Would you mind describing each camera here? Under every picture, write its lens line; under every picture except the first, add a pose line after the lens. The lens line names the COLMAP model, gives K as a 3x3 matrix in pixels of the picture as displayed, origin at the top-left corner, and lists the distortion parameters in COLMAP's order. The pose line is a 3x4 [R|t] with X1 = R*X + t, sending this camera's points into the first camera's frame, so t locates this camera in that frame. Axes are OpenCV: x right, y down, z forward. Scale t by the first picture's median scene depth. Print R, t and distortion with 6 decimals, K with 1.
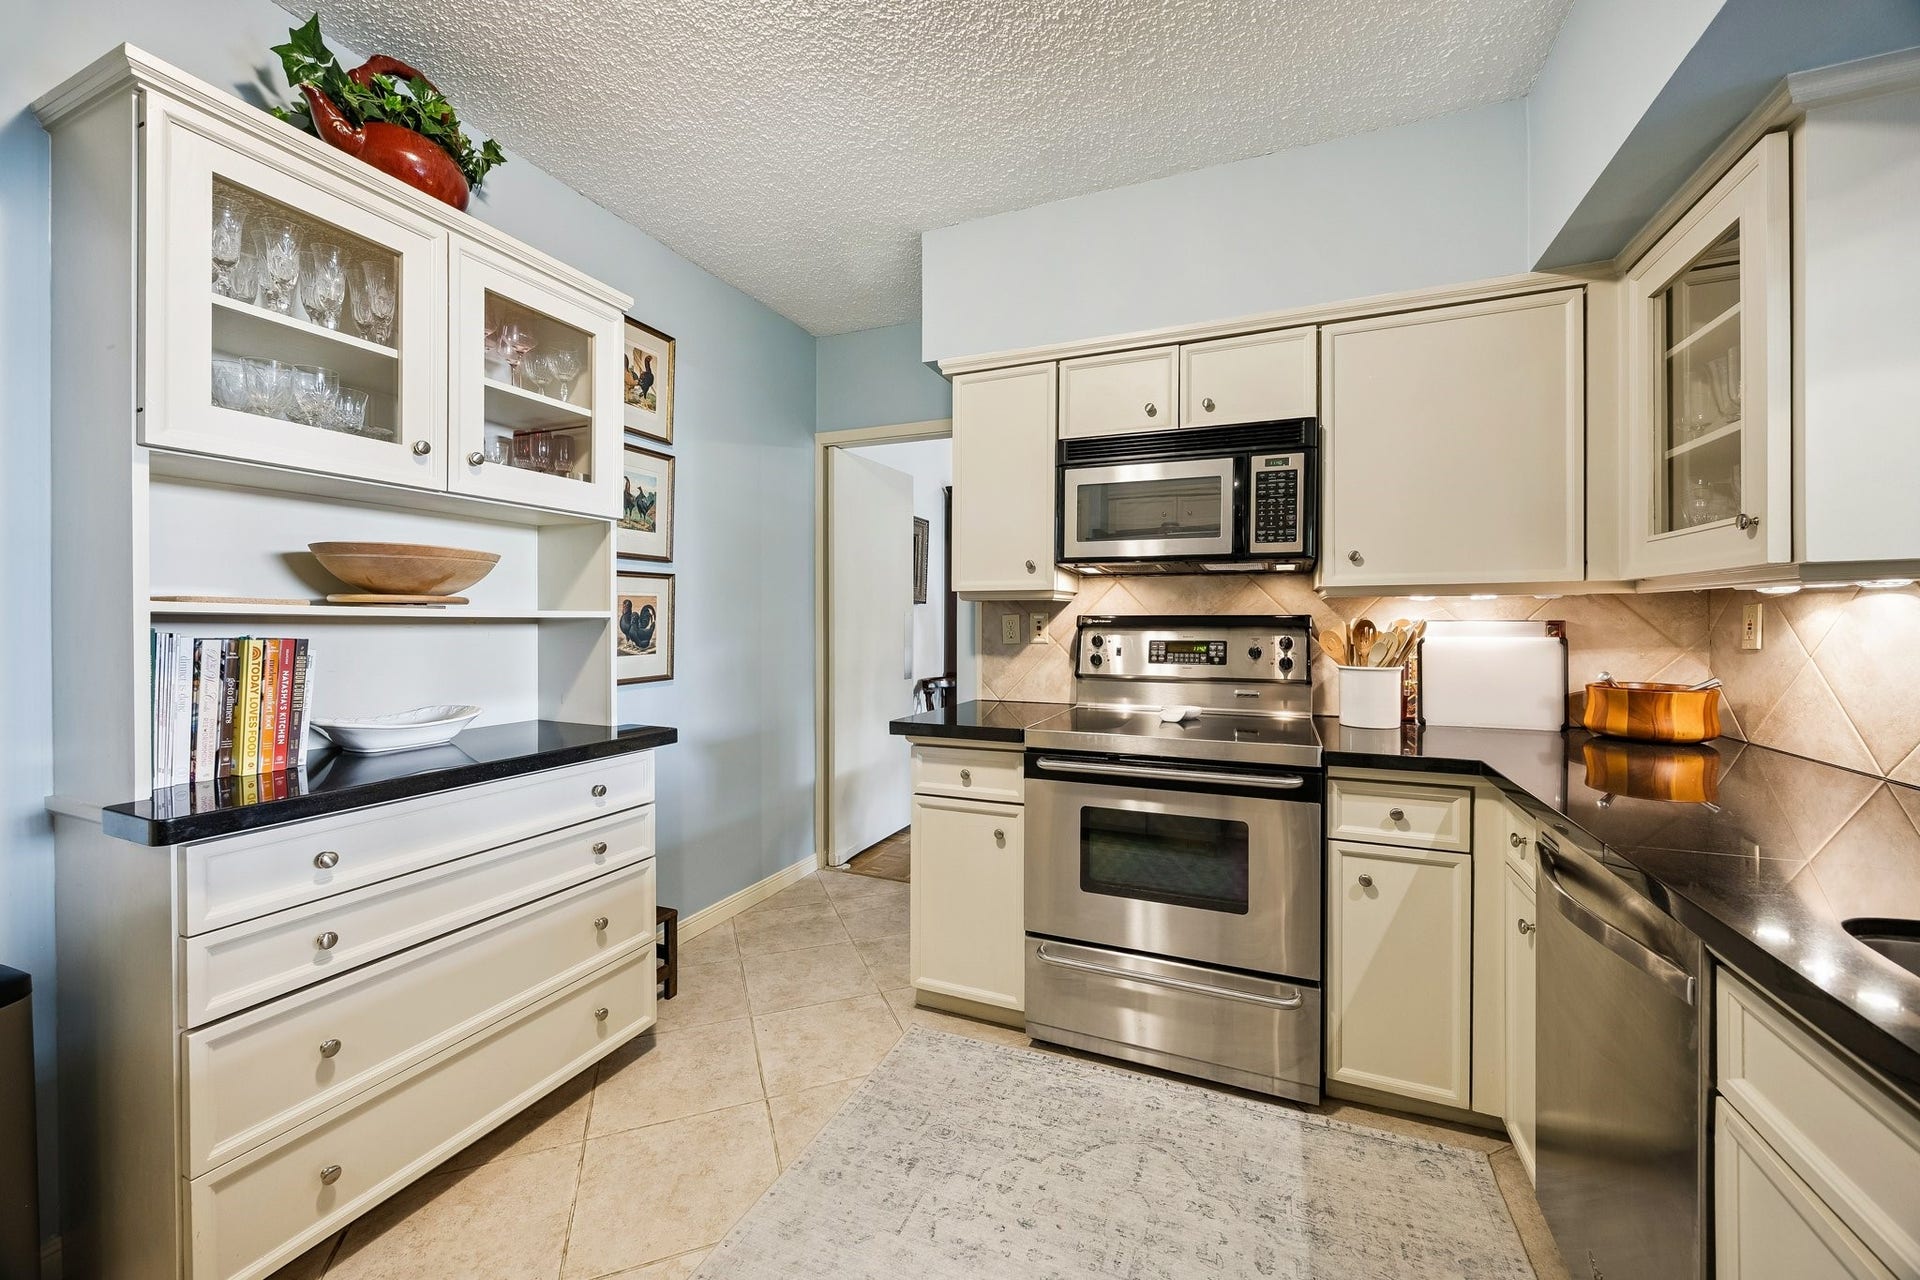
lens RADIAL K [[749.0, 0, 980.9], [0, 749.0, 621.4], [0, 0, 1]] dist [0.003301, 0.000169]
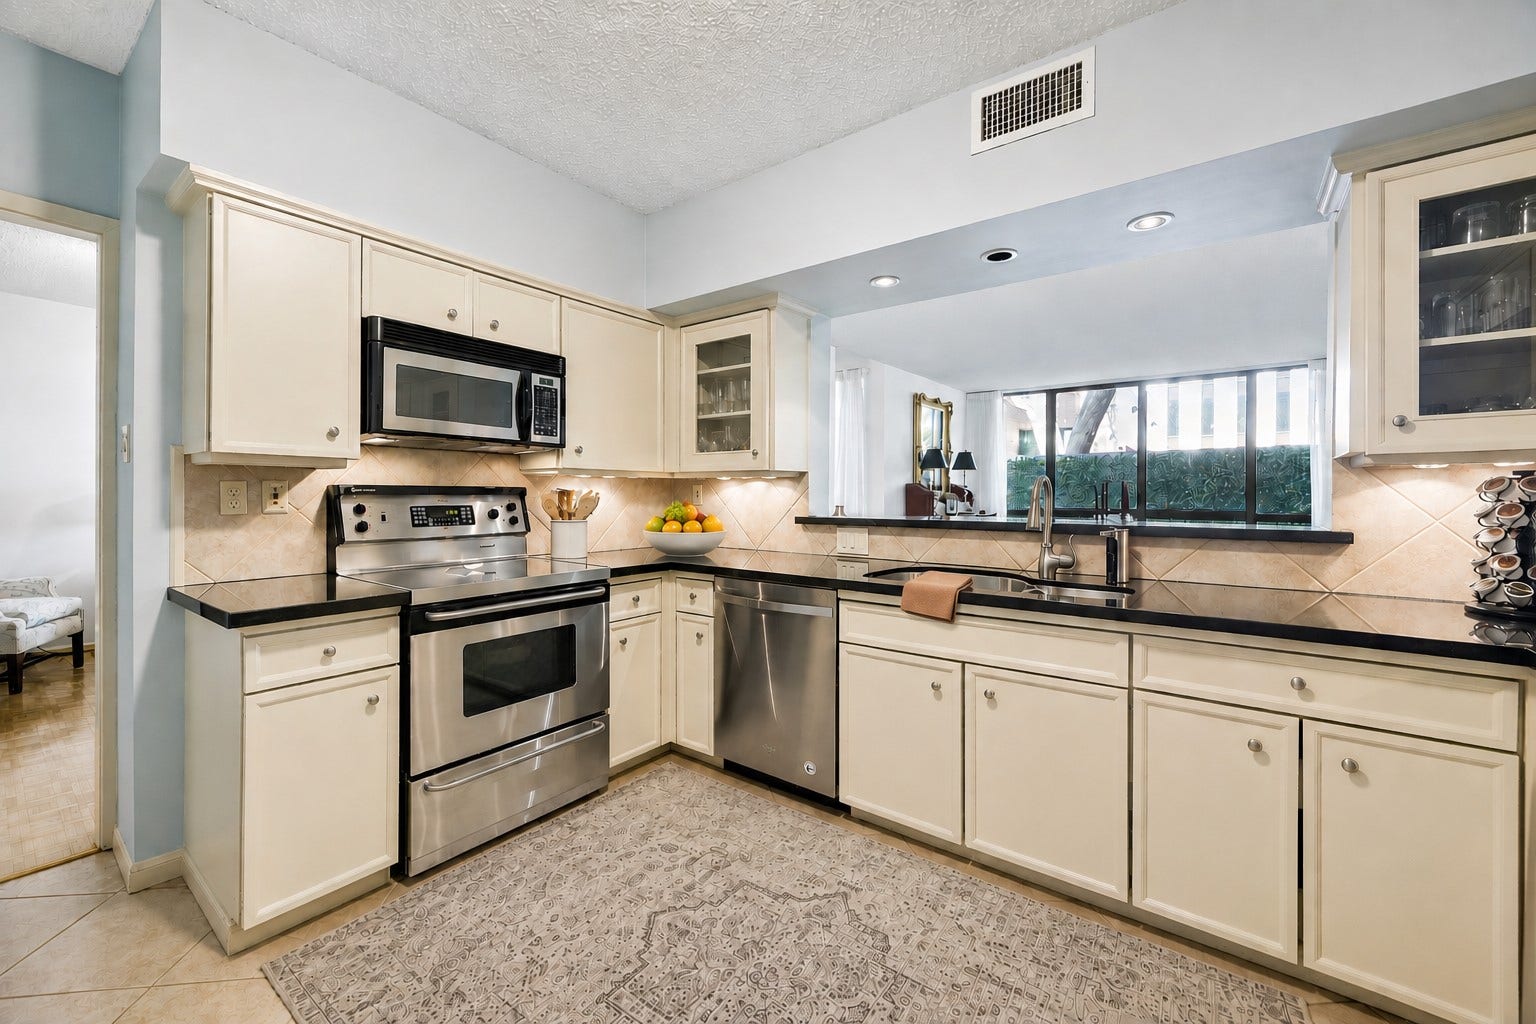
lens RADIAL K [[599.2, 0, 784.7], [0, 599.2, 497.1], [0, 0, 1]] dist [0.003301, 0.000169]
pose [[0.245987, -0.006735, 0.969250, -0.581124], [-0.001922, 0.999971, 0.007436, 0.003212], [-0.969271, -0.003692, 0.245967, 0.247158]]
